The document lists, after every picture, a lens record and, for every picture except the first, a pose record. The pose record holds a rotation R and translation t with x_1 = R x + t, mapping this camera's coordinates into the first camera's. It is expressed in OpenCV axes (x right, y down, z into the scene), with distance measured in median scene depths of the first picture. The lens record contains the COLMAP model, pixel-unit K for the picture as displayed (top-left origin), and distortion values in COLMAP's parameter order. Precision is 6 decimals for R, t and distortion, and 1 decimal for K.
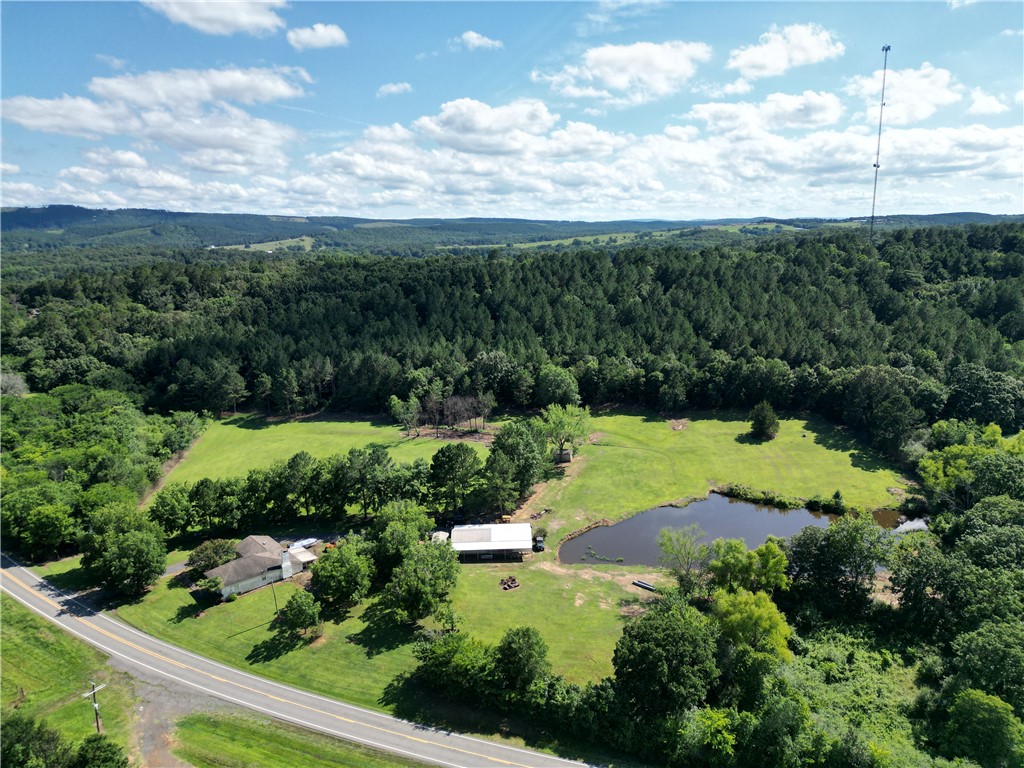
lens RADIAL K [[1375.5, 0, 512.4], [0, 1375.5, 475.2], [0, 0, 1]] dist [0.209490, -0.556827]
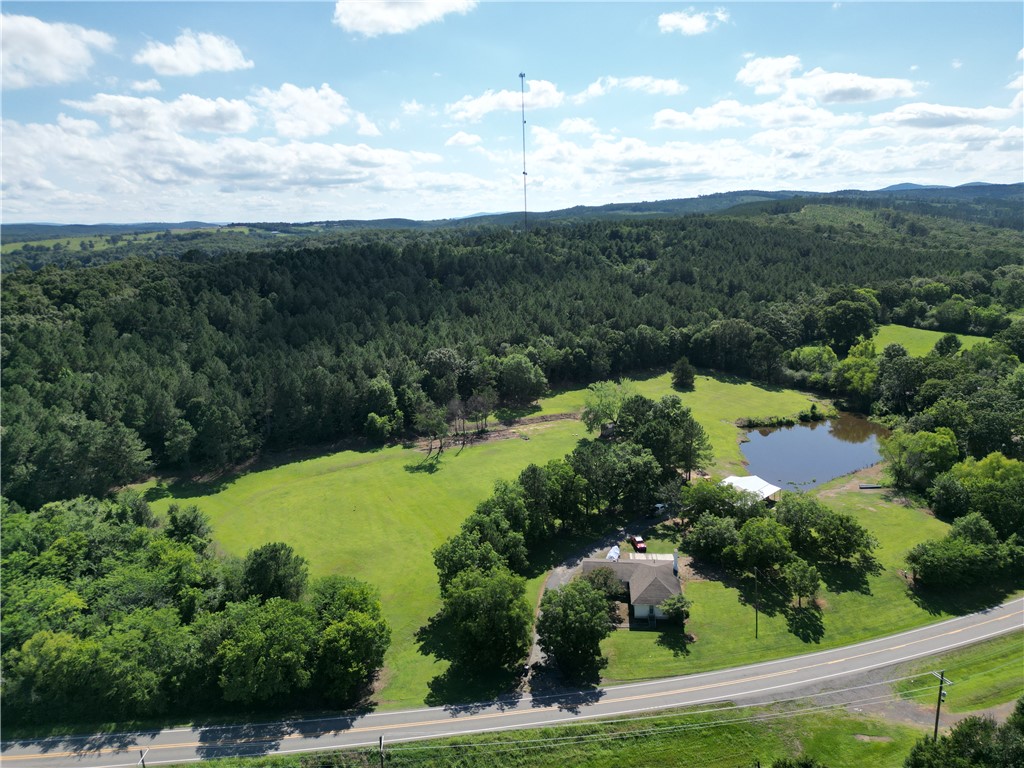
lens RADIAL K [[1432.1, 0, 512.0], [0, 1432.1, 384.0], [0, 0, 1]] dist [0.217742, -0.665910]
pose [[0.263073, -0.098016, 0.959784, -0.759003], [0.192697, 0.980119, 0.047275, -0.083852], [-0.945336, 0.172510, 0.276730, 0.557074]]
